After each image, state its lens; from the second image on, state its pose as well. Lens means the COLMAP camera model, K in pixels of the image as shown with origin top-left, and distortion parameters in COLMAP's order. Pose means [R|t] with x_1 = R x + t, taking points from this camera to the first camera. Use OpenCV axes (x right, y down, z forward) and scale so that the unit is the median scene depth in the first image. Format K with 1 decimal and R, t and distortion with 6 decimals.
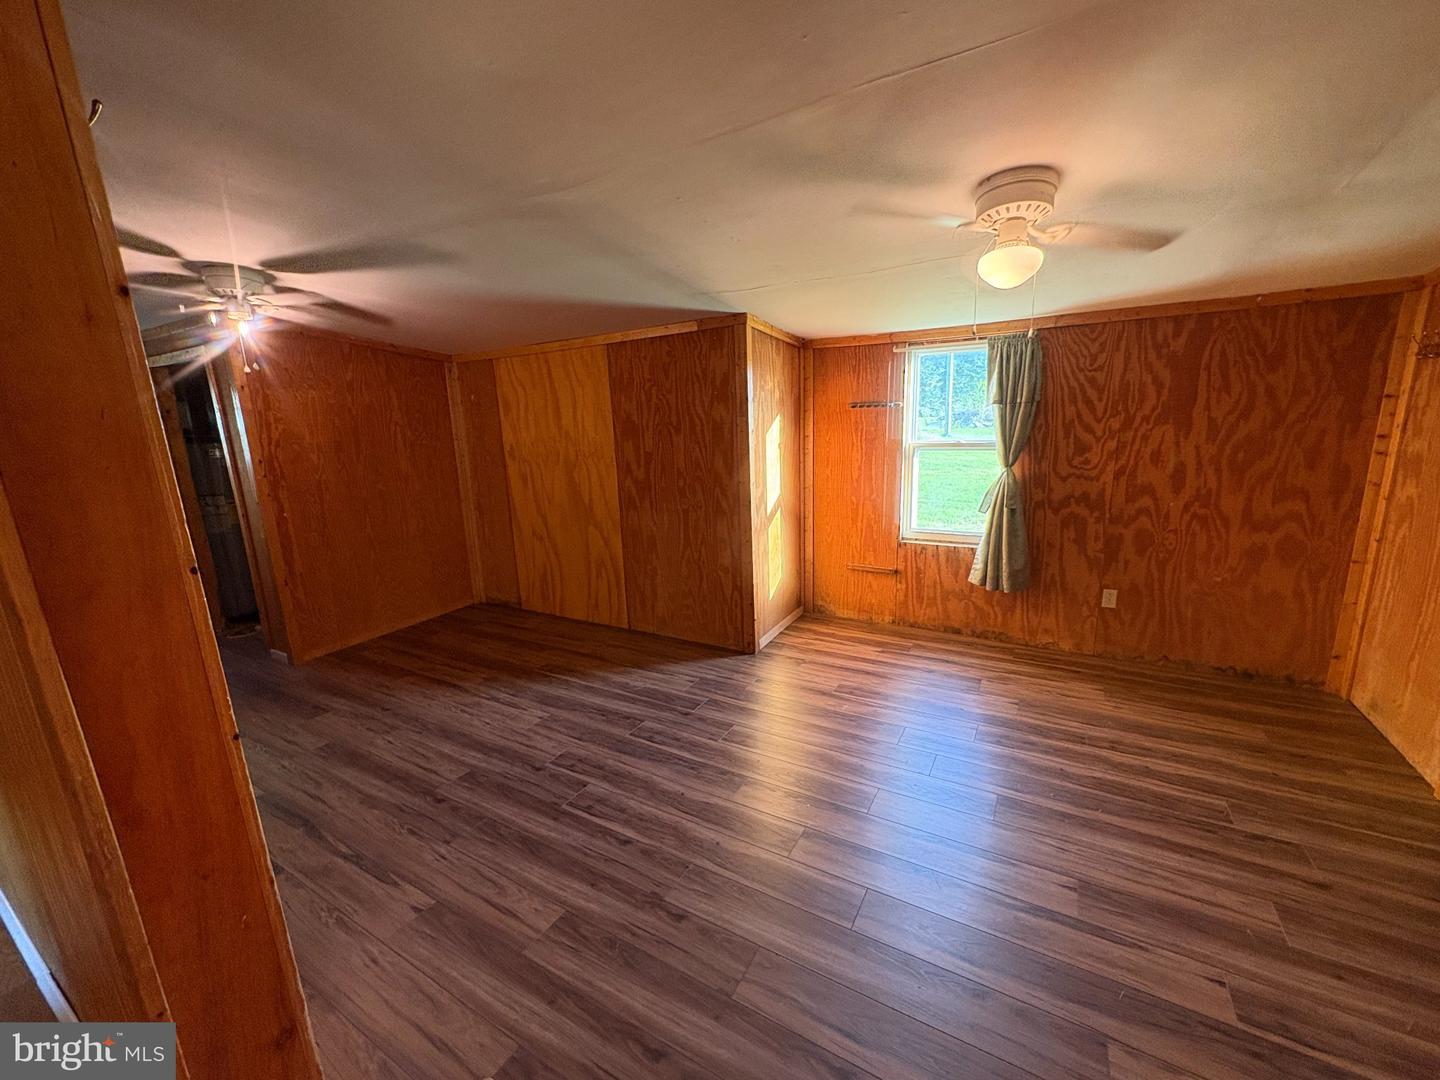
lens RADIAL K [[574.1, 0, 717.4], [0, 574.1, 537.2], [0, 0, 1]] dist [0.002274, 0.000237]
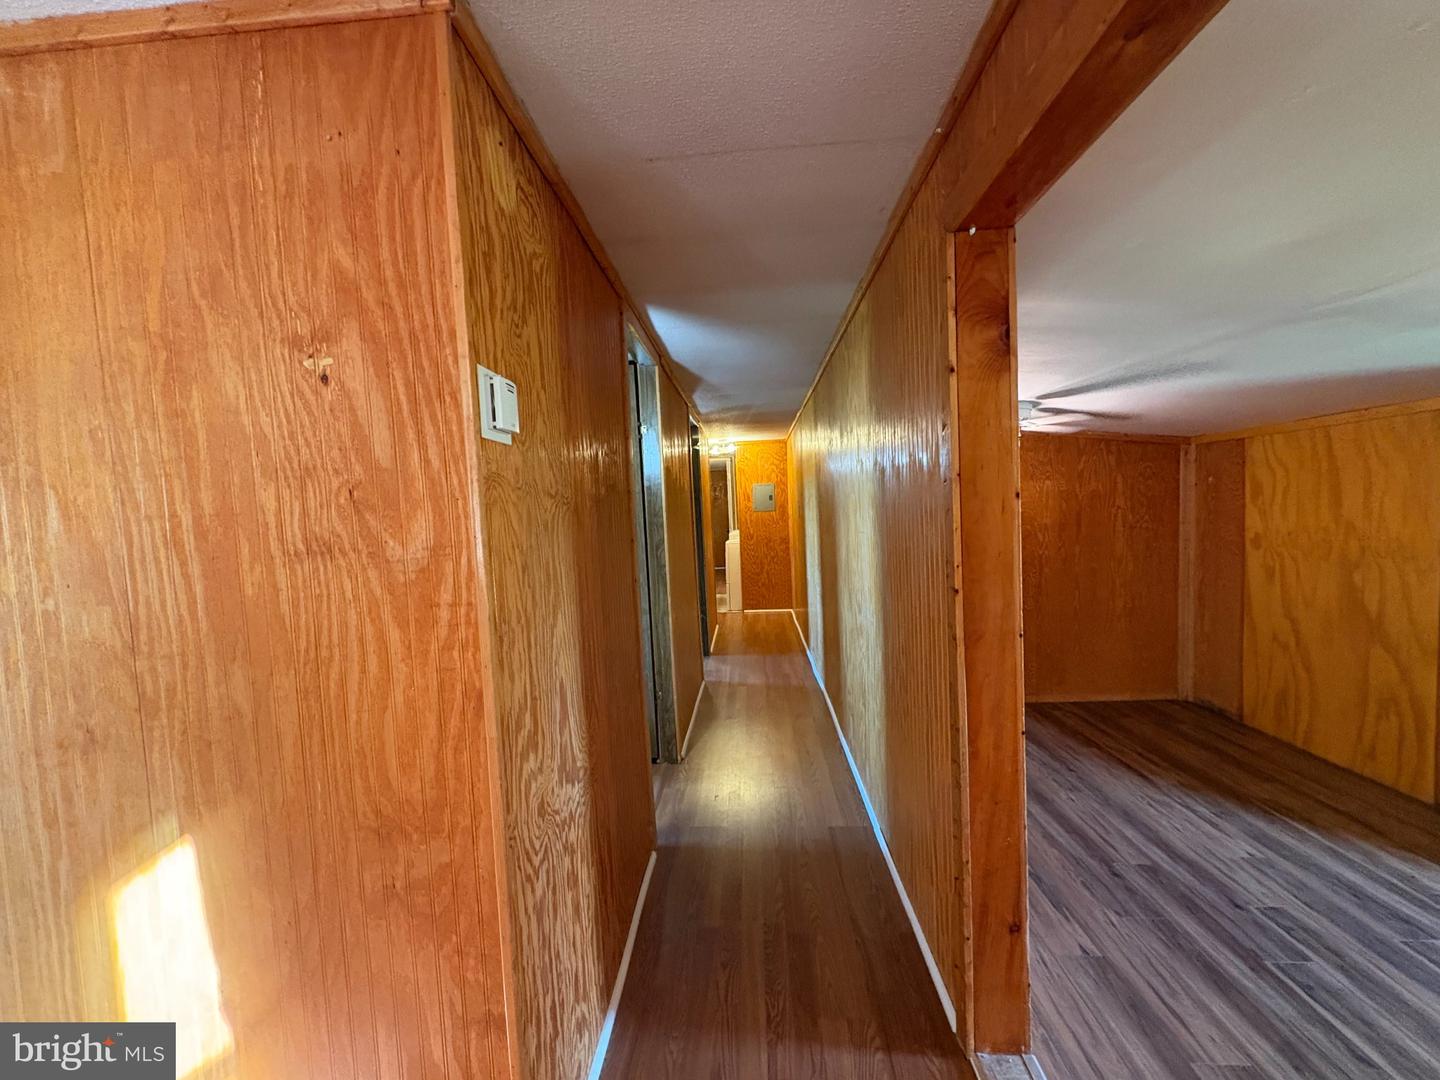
lens RADIAL K [[574.1, 0, 717.4], [0, 574.1, 537.2], [0, 0, 1]] dist [0.002274, 0.000237]
pose [[0.456766, 0.065690, -0.887158, 0.058312], [-0.162538, 0.986645, -0.010629, -0.016342], [0.874612, 0.149052, 0.461343, -0.160802]]
